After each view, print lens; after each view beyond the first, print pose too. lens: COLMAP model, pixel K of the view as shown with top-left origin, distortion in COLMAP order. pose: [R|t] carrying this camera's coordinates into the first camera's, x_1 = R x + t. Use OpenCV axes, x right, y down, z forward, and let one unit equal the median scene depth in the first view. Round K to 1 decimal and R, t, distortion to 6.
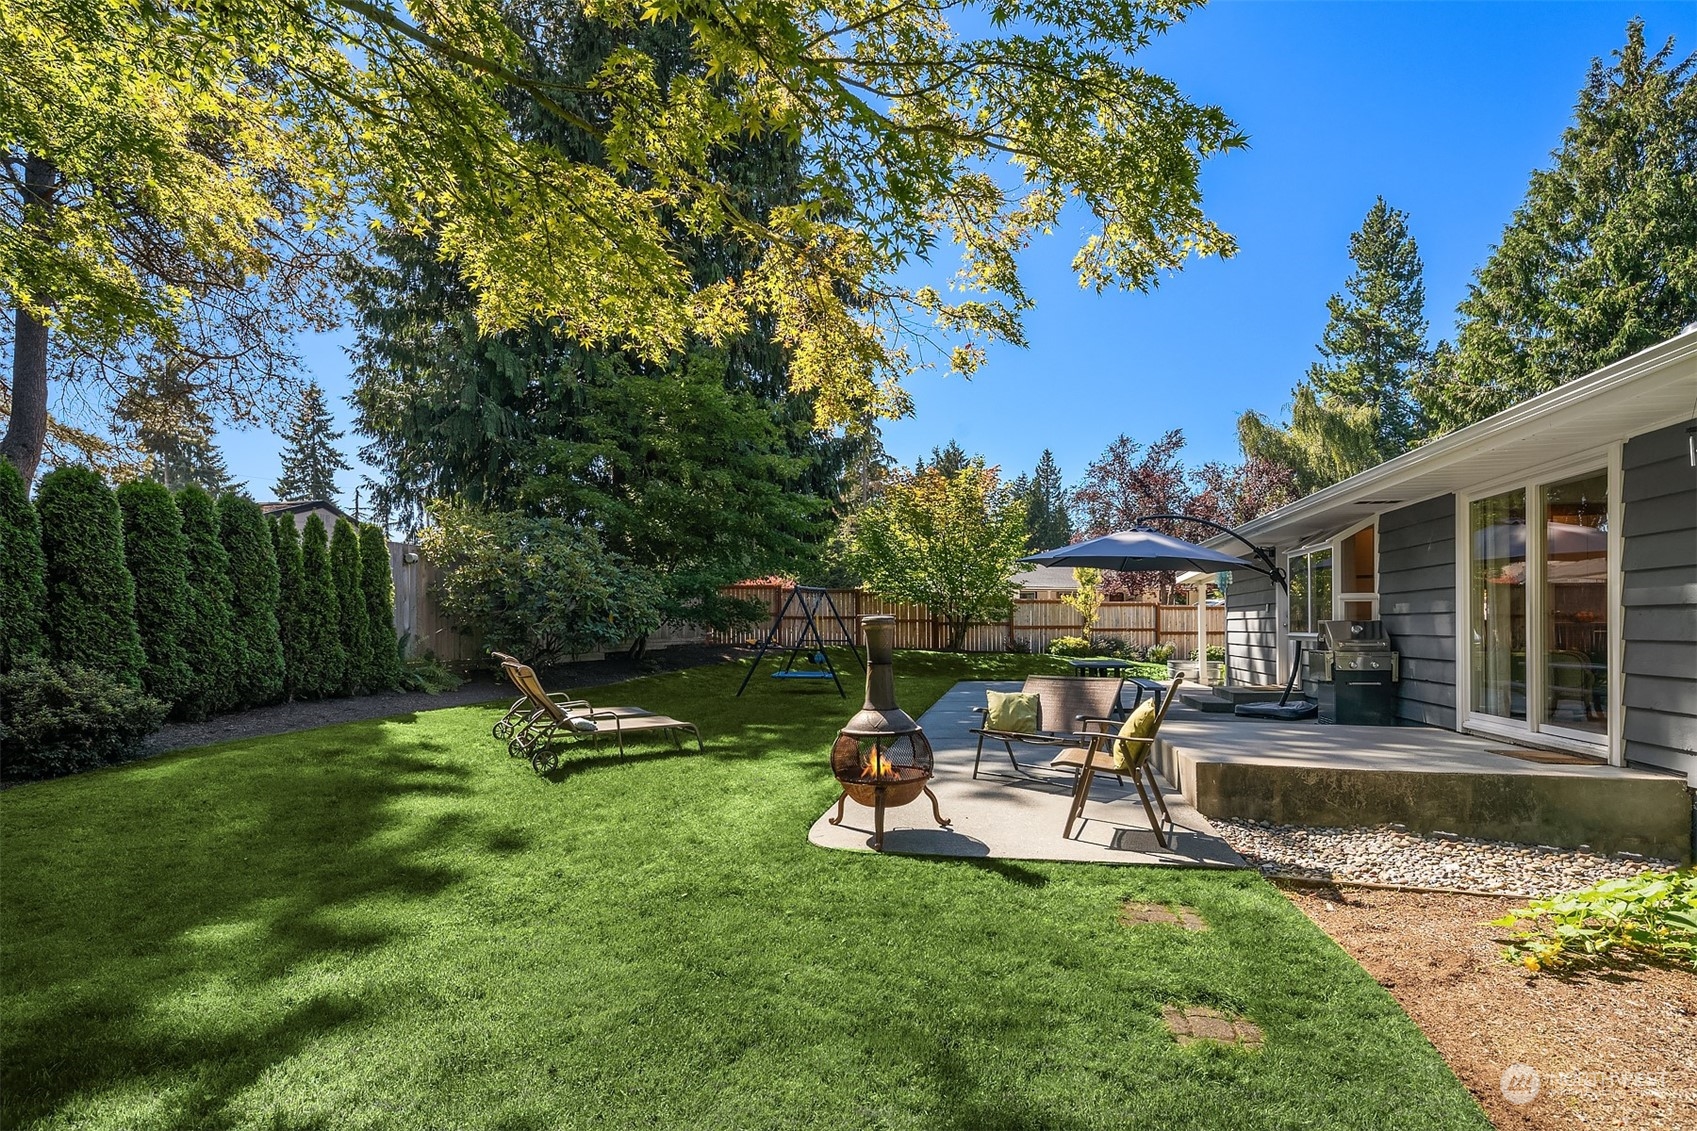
lens RADIAL K [[835.2, 0, 851.7], [0, 835.2, 628.7], [0, 0, 1]] dist [0.025332, -0.000254]
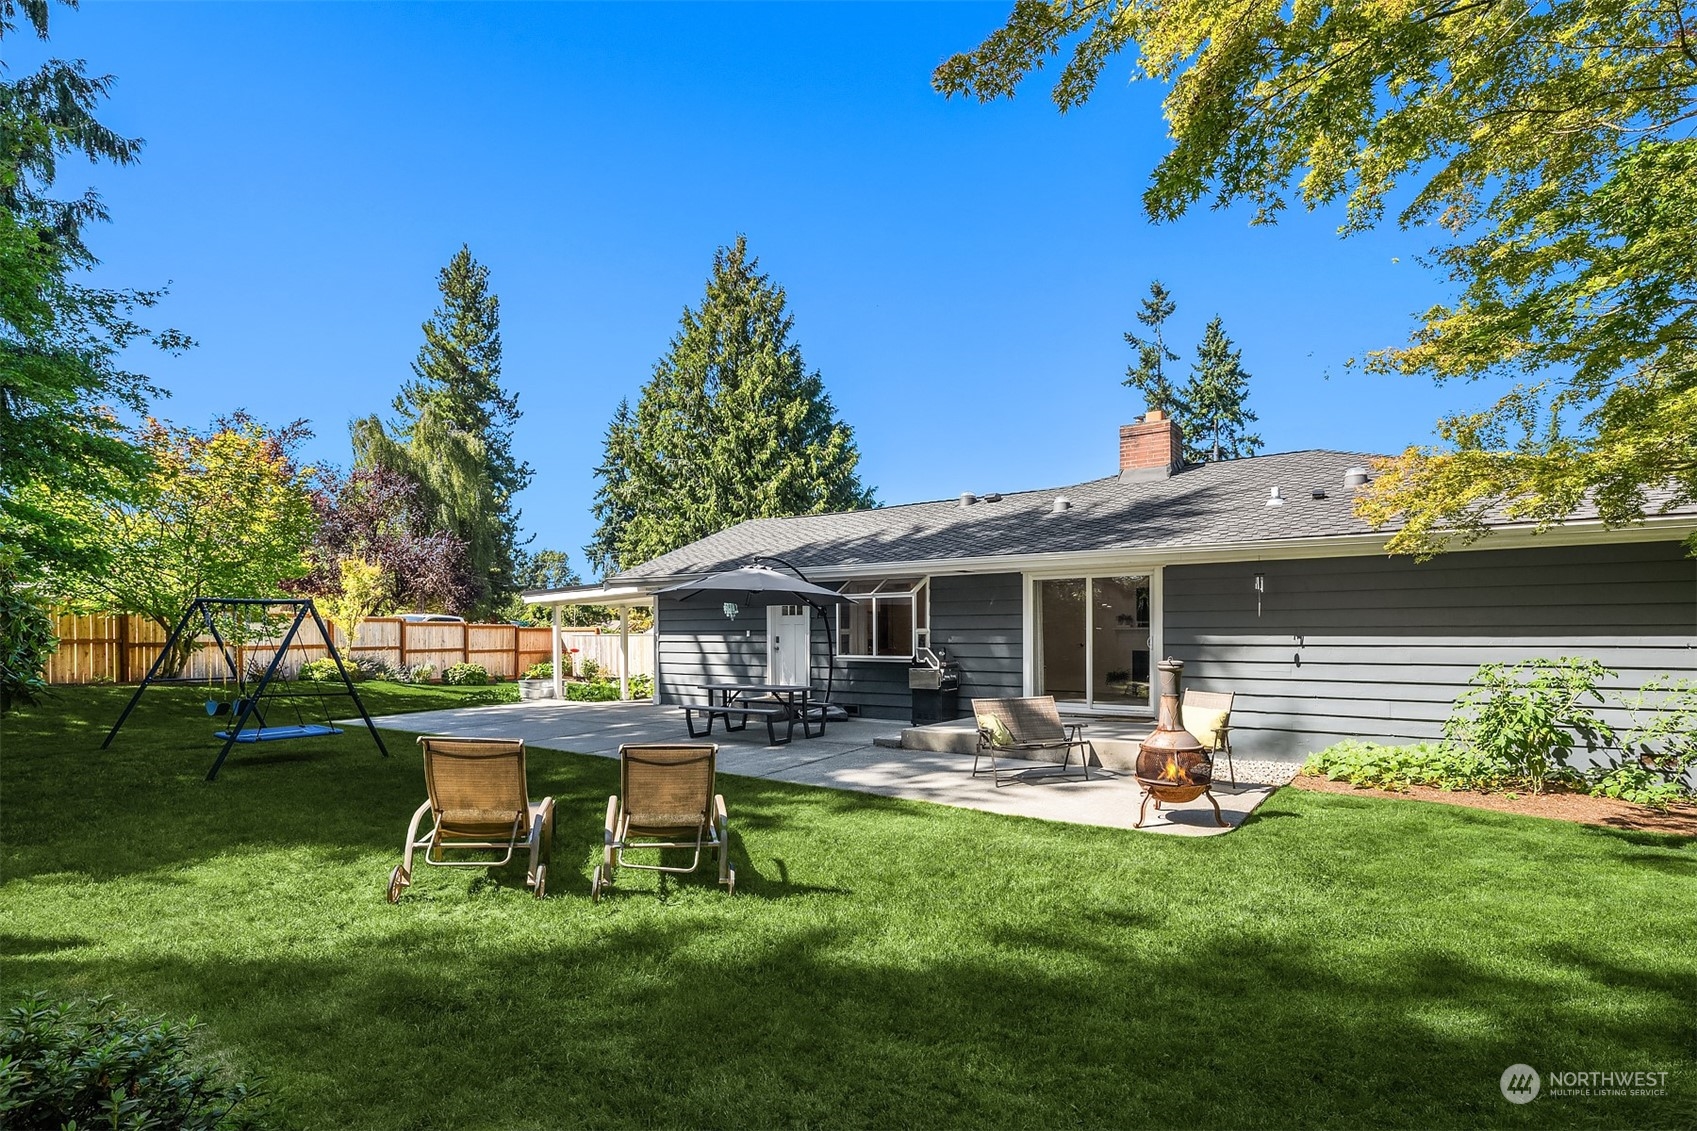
lens RADIAL K [[835.2, 0, 851.7], [0, 835.2, 628.7], [0, 0, 1]] dist [0.025332, -0.000254]
pose [[0.416833, 0.002211, 0.908981, -0.278924], [0.005892, 0.999969, -0.005134, -0.012362], [-0.908964, 0.007496, 0.416807, 0.178905]]
